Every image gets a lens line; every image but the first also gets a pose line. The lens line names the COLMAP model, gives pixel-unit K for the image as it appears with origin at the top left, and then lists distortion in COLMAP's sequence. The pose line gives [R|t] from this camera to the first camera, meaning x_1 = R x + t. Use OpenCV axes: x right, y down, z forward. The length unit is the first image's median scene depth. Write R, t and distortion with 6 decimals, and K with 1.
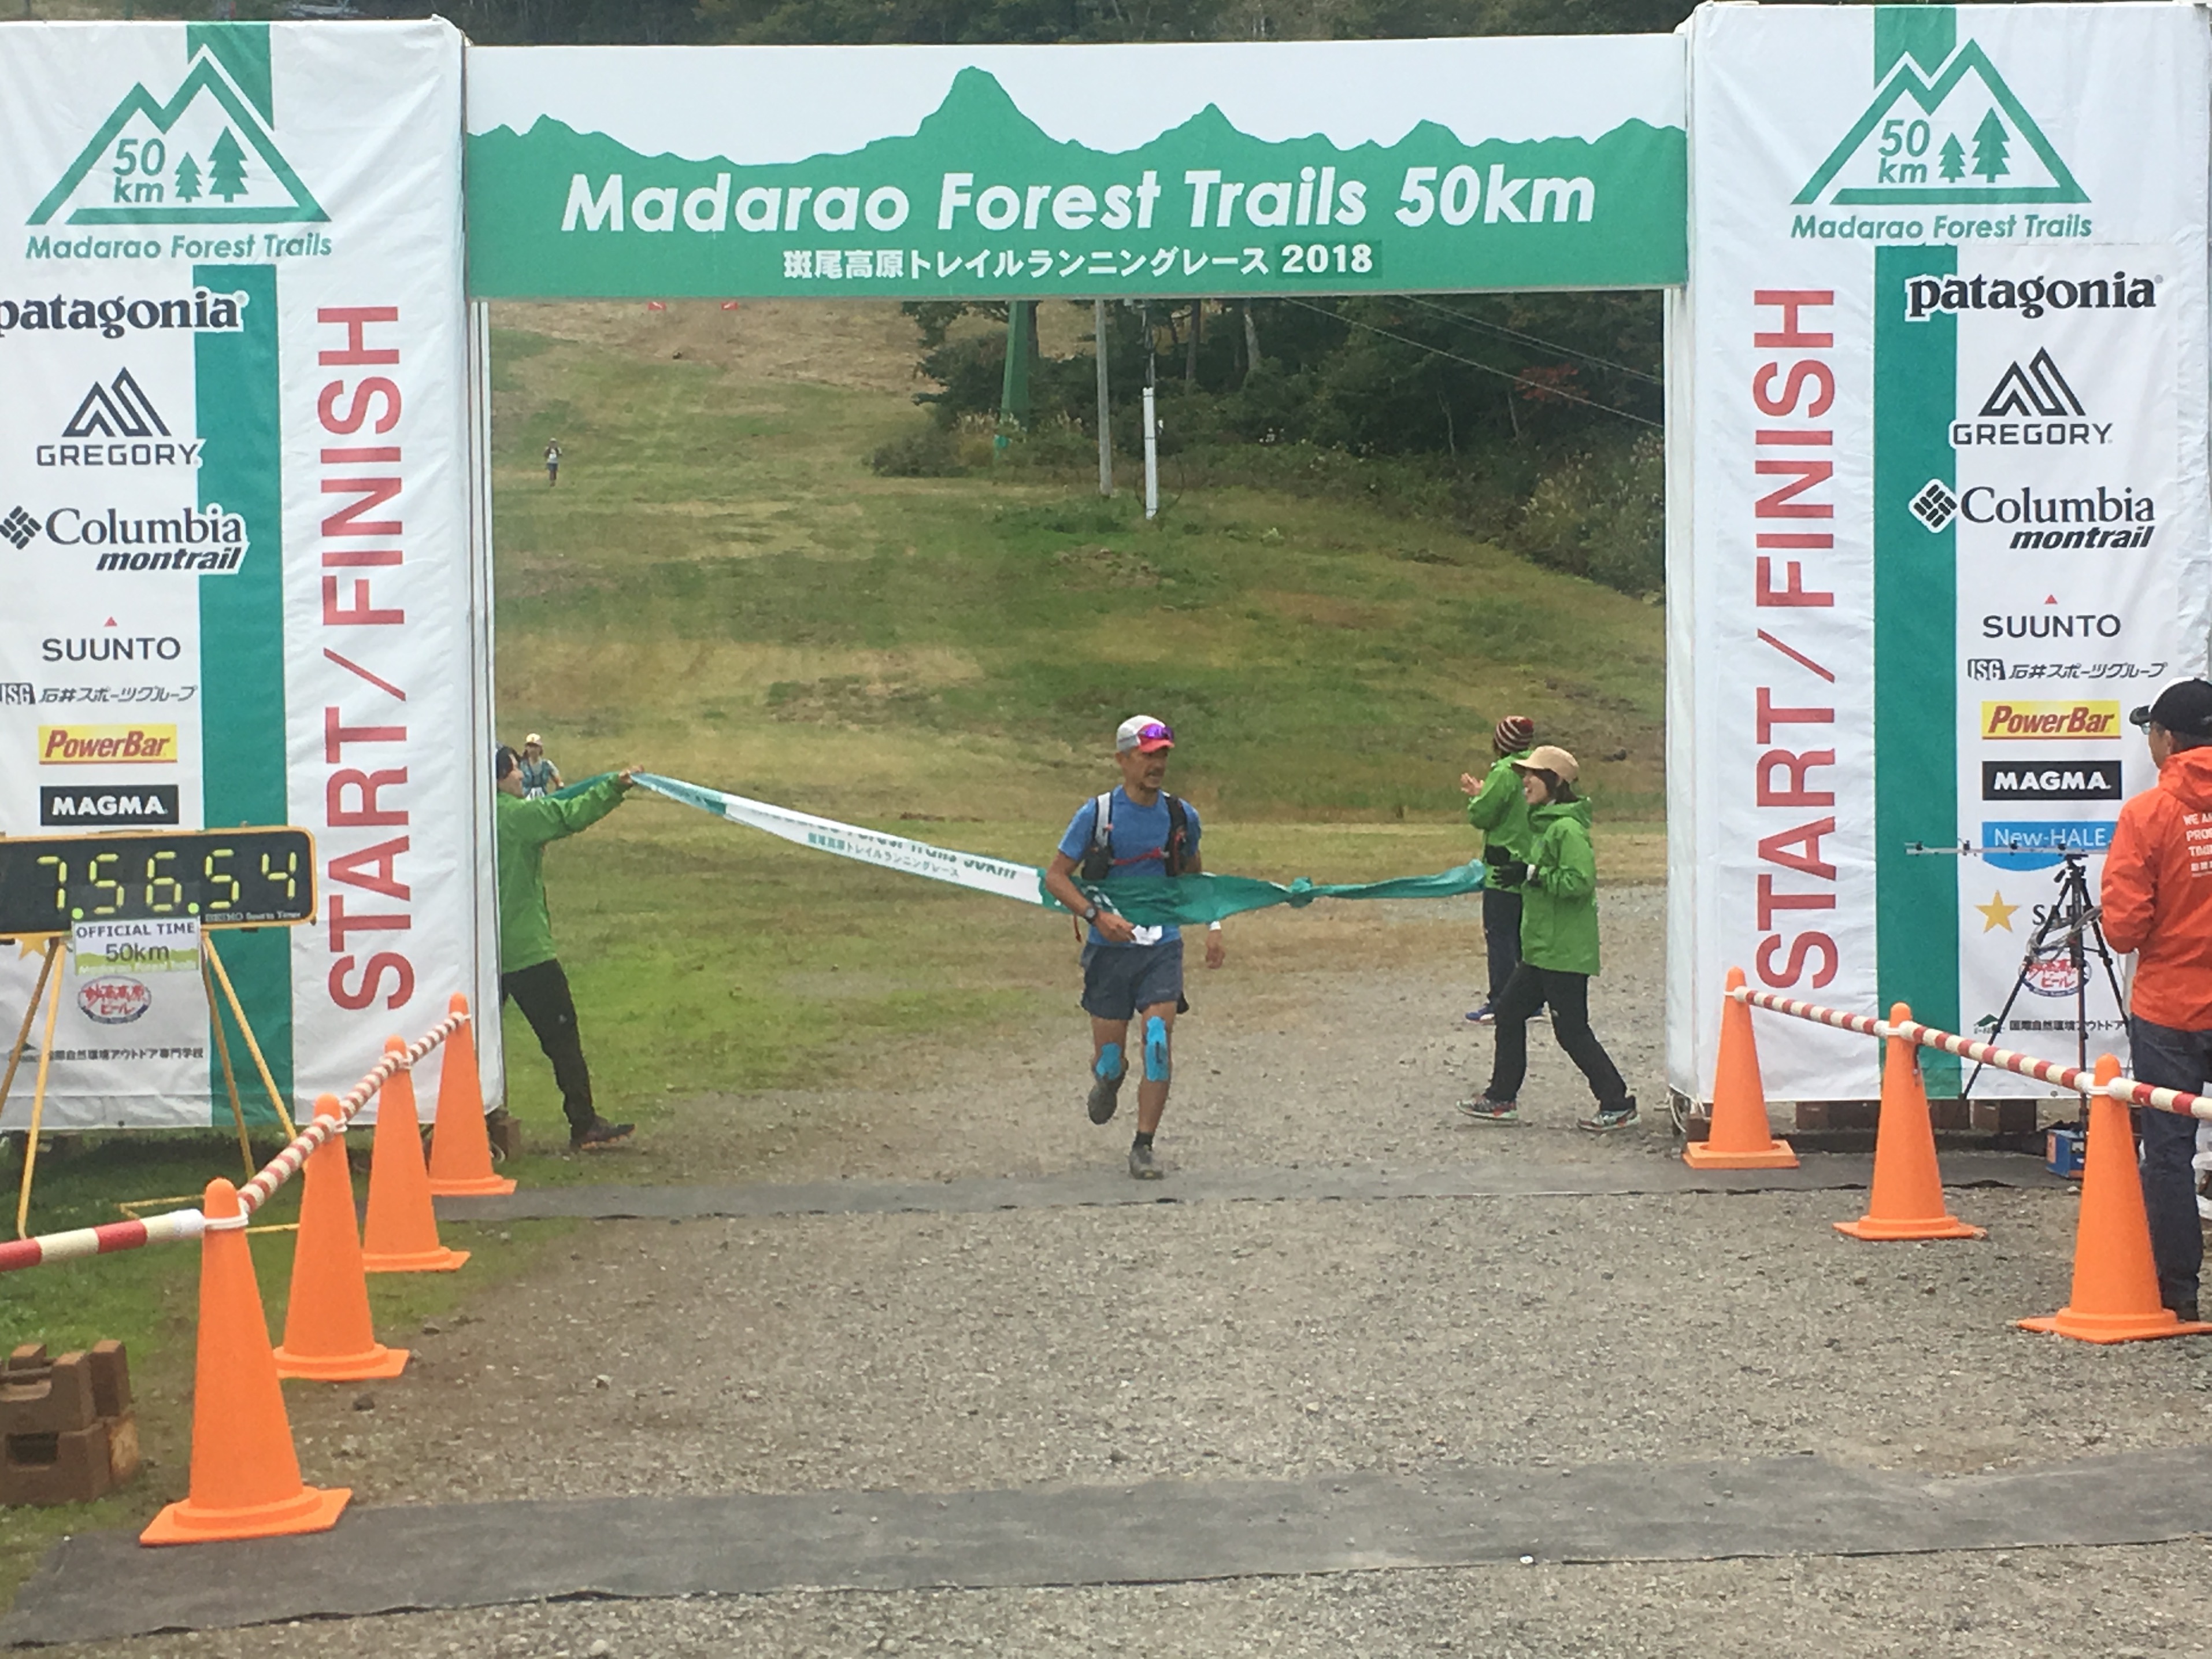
lens RADIAL K [[4094.2, 0, 1106.0], [0, 4094.2, 829.5], [0, 0, 1]] dist [0.028838, -0.028158]
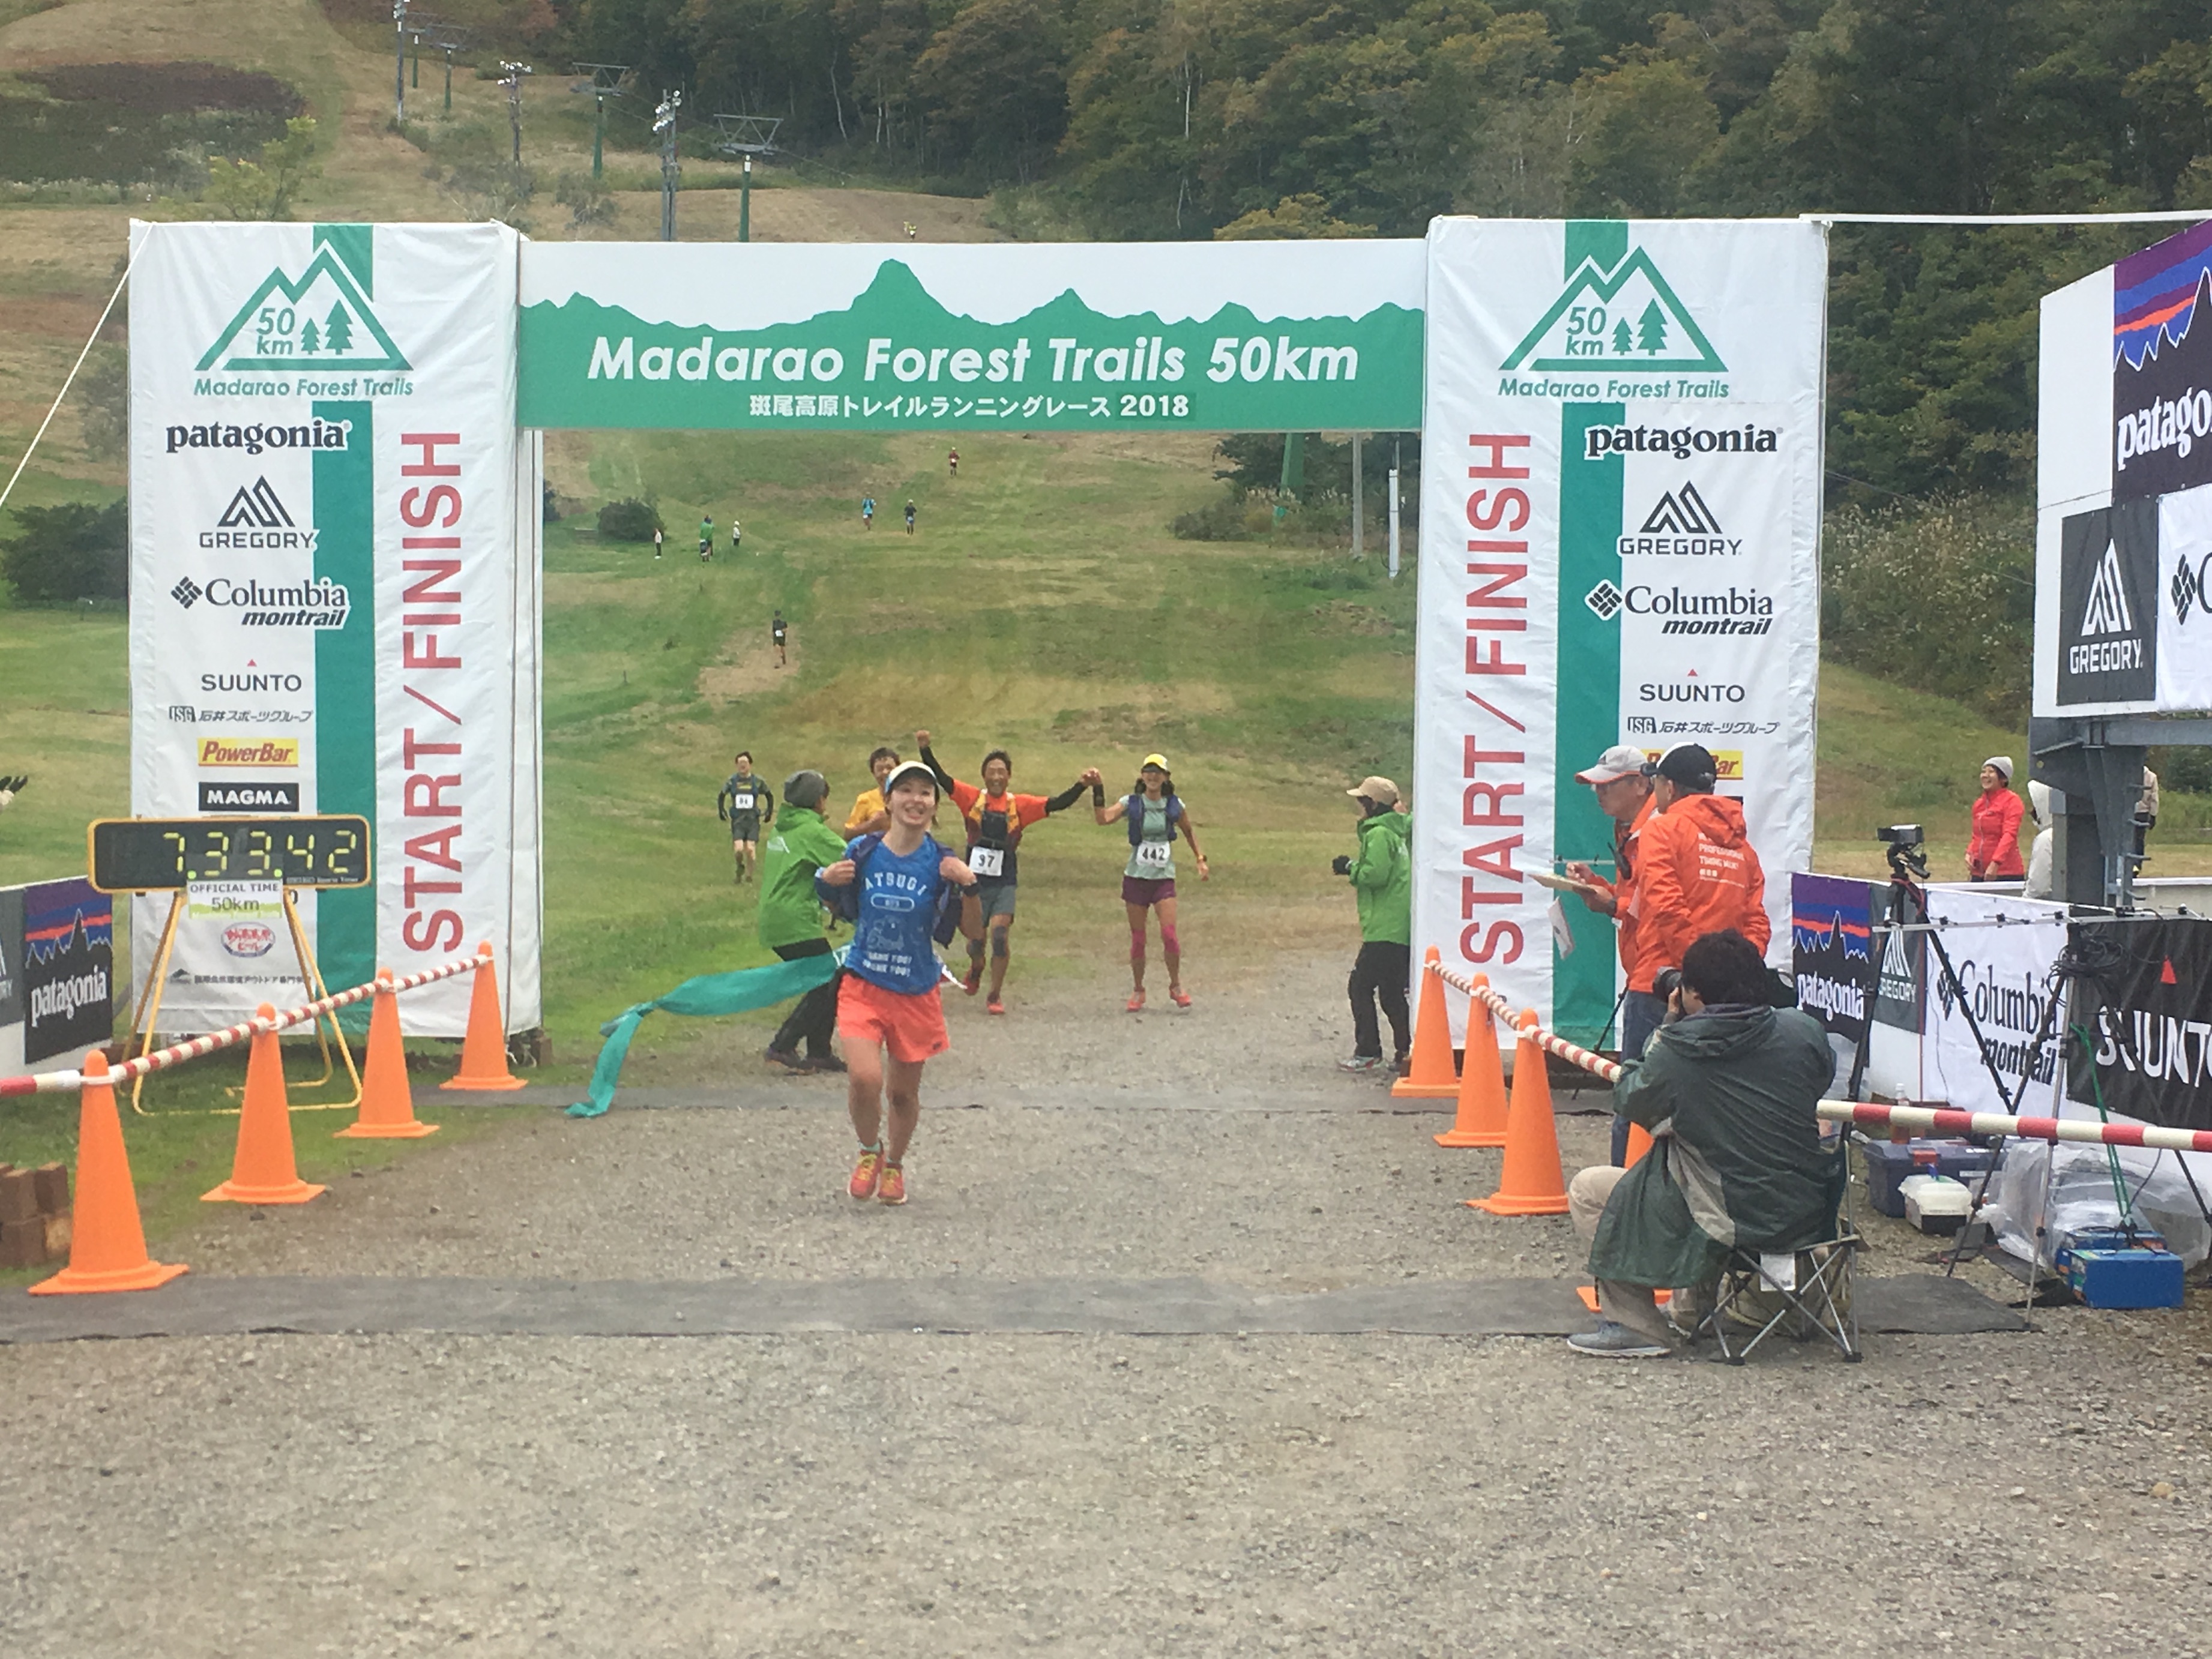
lens RADIAL K [[3456.7, 0, 1121.9], [0, 3456.7, 869.9], [0, 0, 1]] dist [0.005222, 0.262290]
pose [[0.995891, 0.023776, -0.087385, 0.147171], [-0.022861, 0.999673, 0.011462, -0.001489], [0.087629, -0.009417, 0.996109, -0.121255]]
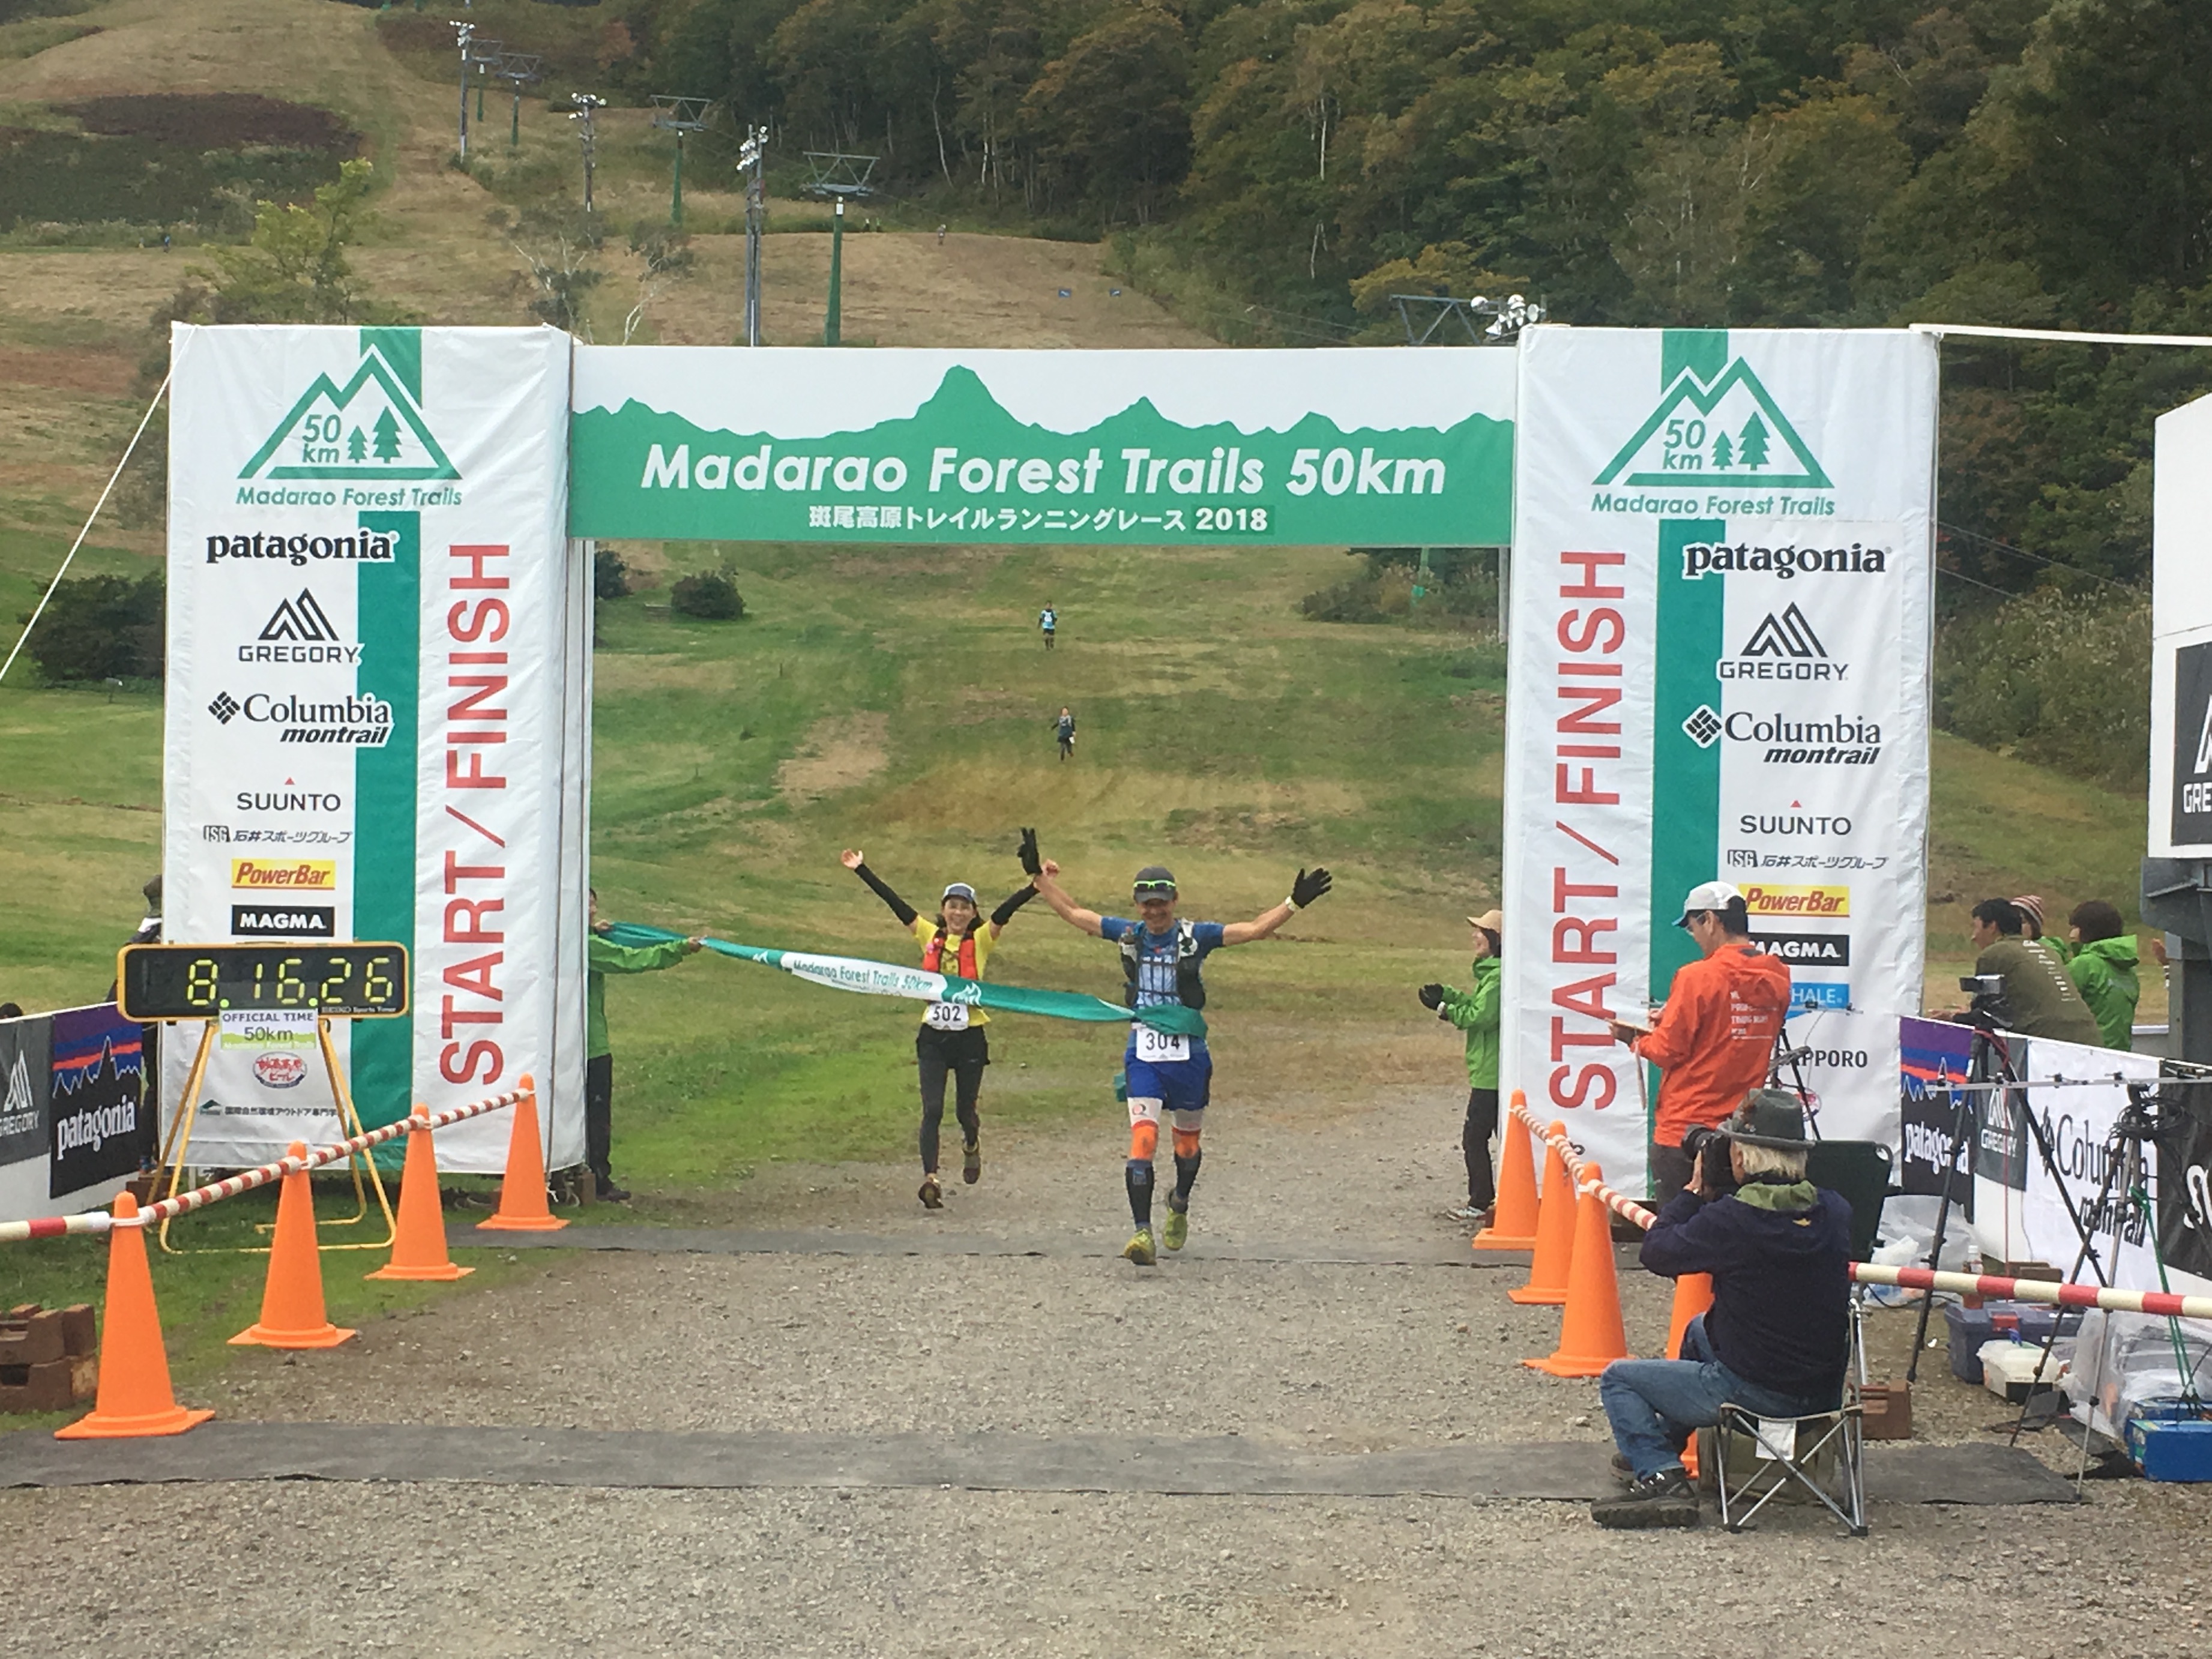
lens RADIAL K [[3853.0, 0, 1106.0], [0, 3853.0, 829.5], [0, 0, 1]] dist [0.024334, -0.055076]
pose [[0.991650, 0.028154, -0.125850, 0.170761], [-0.031761, 0.999137, -0.026751, -0.010367], [0.124988, 0.030525, 0.991689, -0.188048]]
